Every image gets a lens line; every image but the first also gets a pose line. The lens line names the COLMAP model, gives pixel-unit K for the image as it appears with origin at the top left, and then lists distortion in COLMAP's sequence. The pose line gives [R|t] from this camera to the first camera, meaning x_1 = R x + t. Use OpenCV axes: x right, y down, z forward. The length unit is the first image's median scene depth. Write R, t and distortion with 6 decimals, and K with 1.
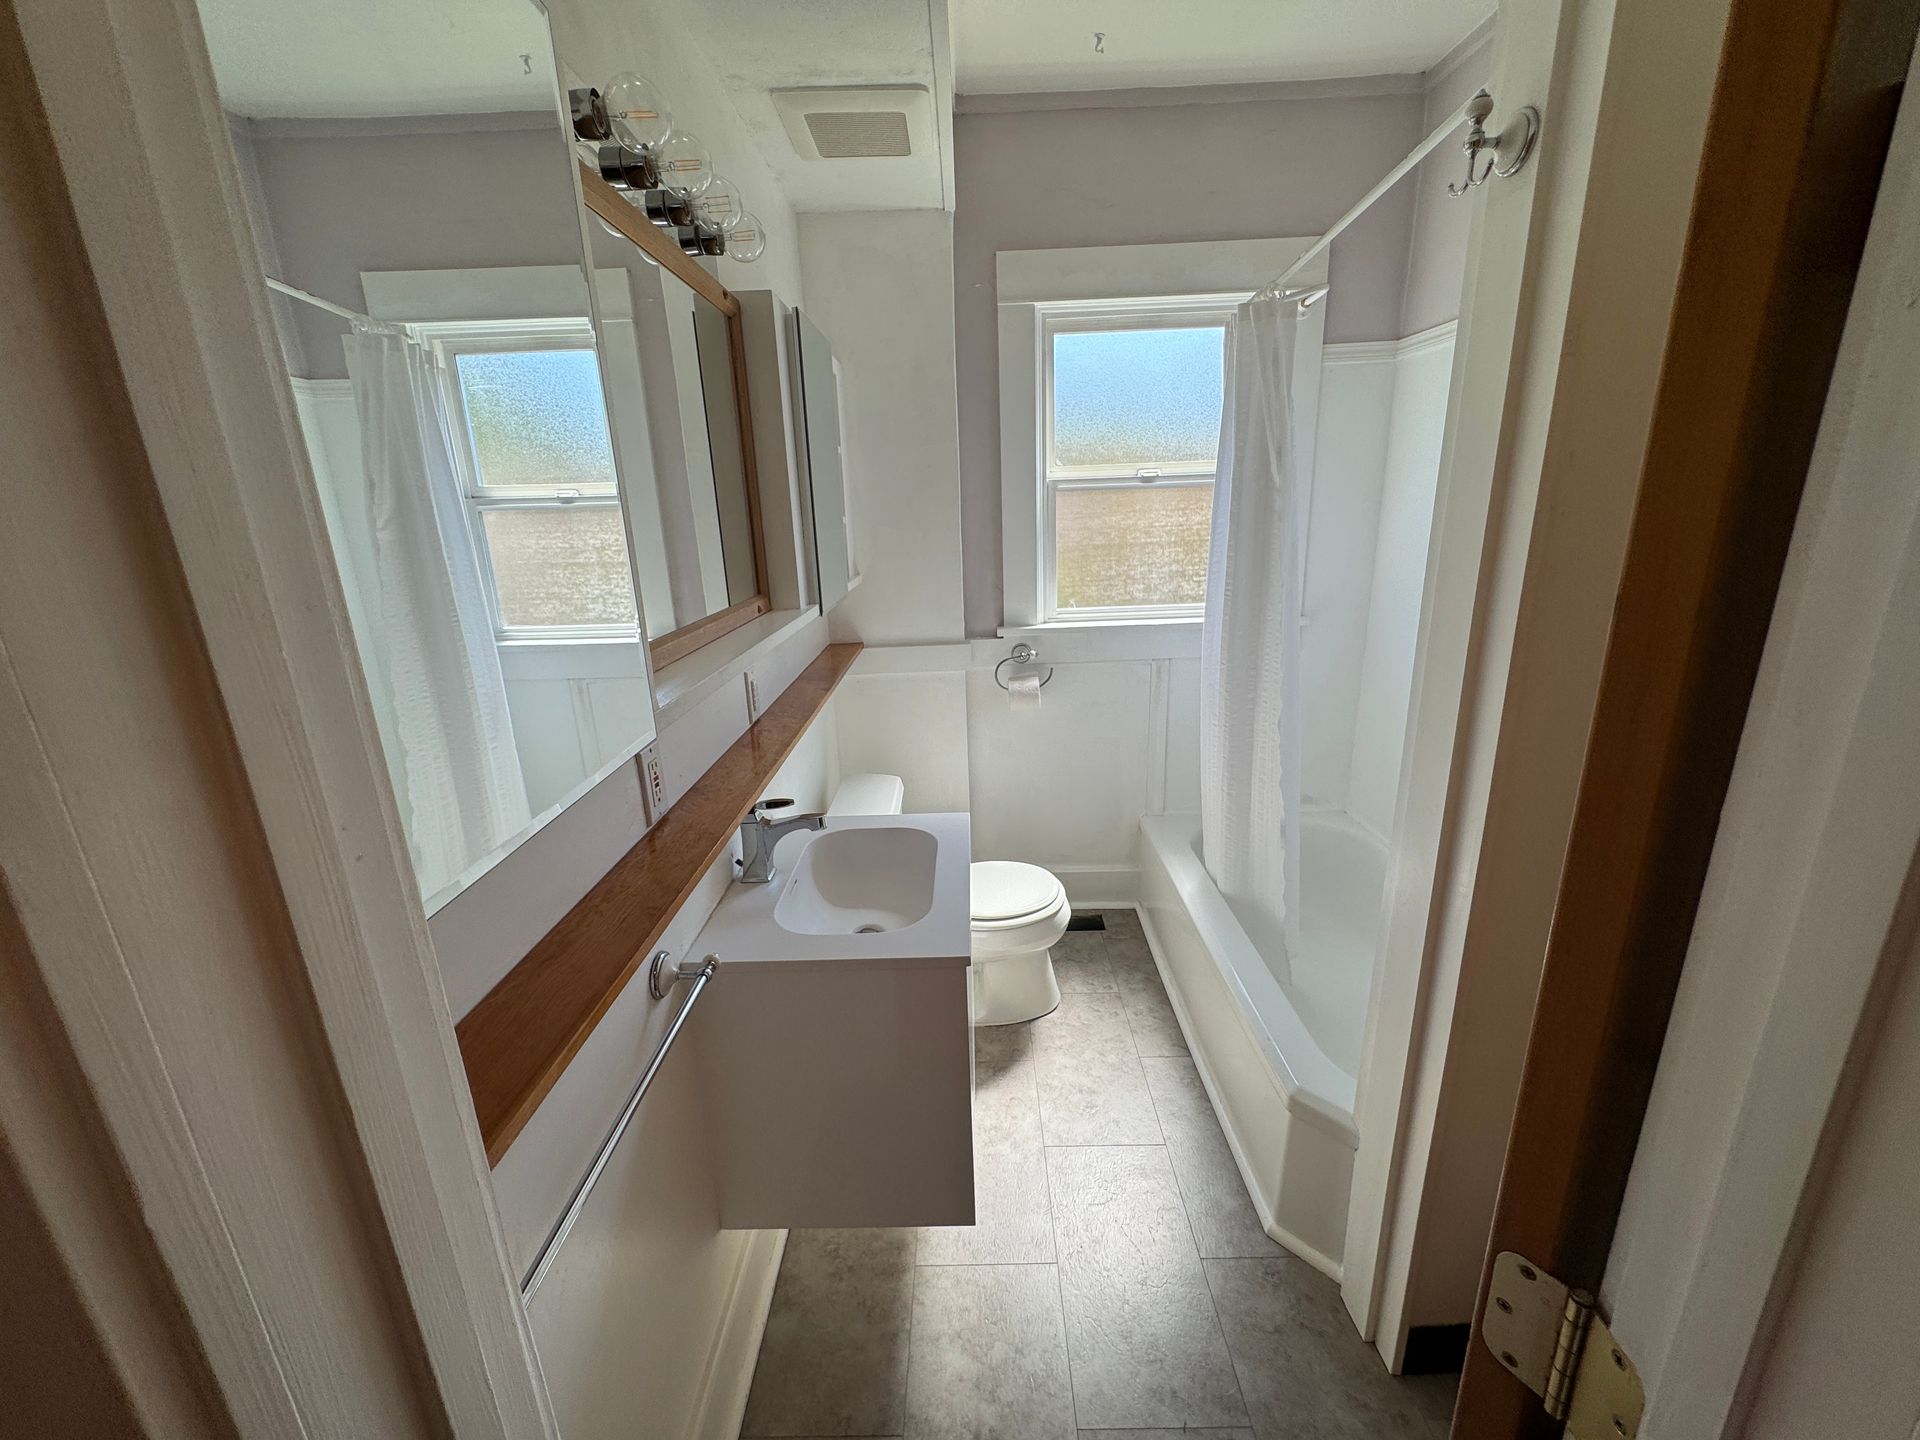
lens RADIAL K [[770.6, 0, 962.0], [0, 770.6, 719.2], [0, 0, 1]] dist [-0.003295, 0.000843]
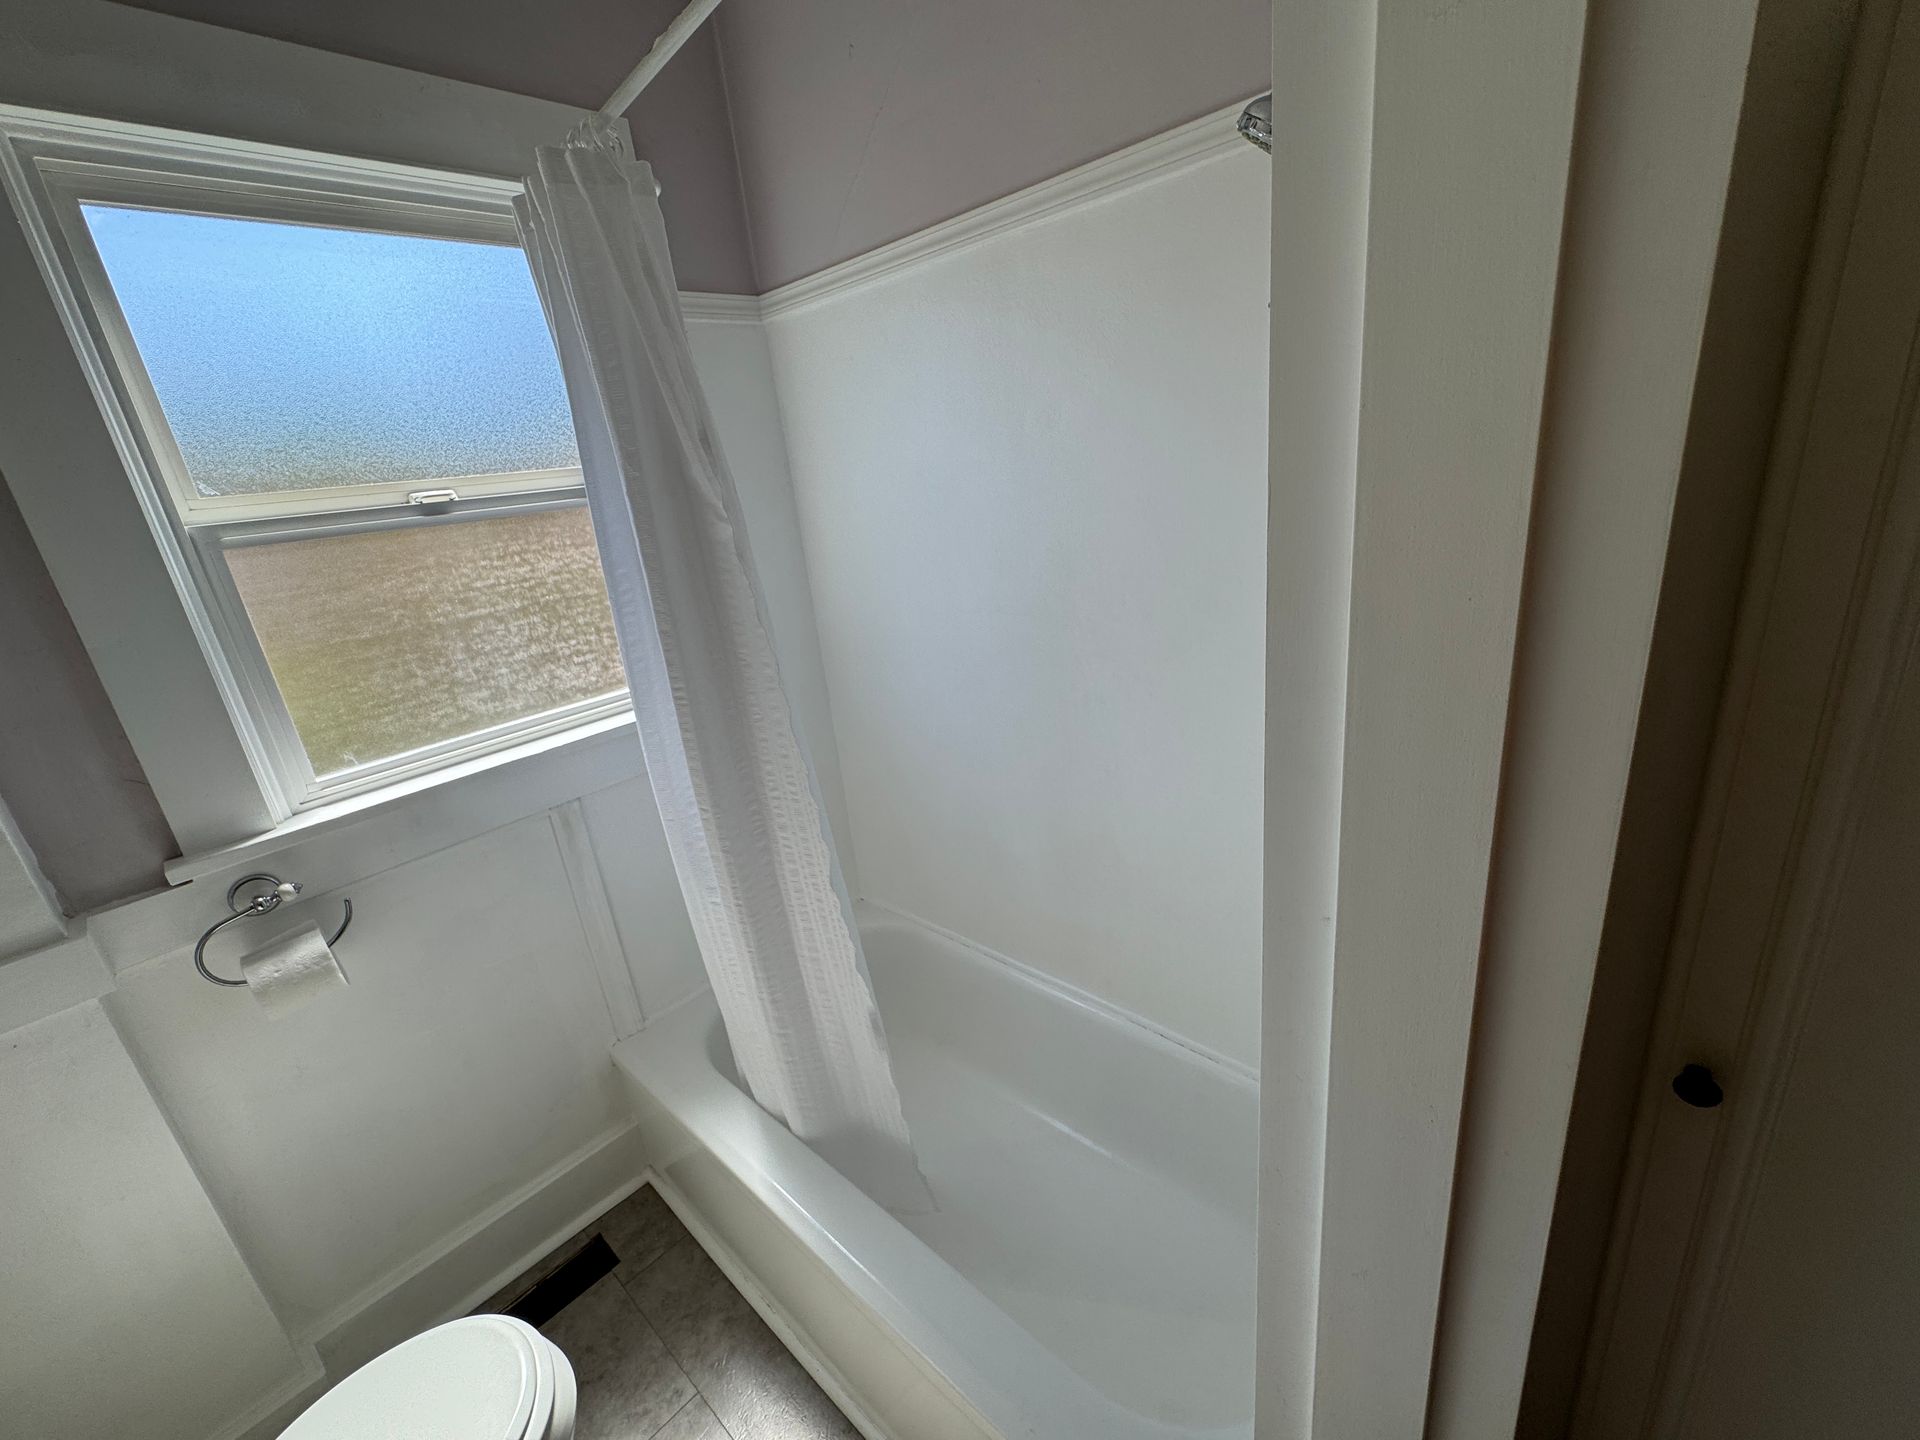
lens RADIAL K [[770.6, 0, 958.8], [0, 770.6, 722.3], [0, 0, 1]] dist [-0.003295, 0.000843]
pose [[0.667779, -0.271896, 0.692924, 0.067568], [0.285512, 0.953259, 0.098898, -0.110642], [-0.687426, 0.131795, 0.714196, 0.361480]]
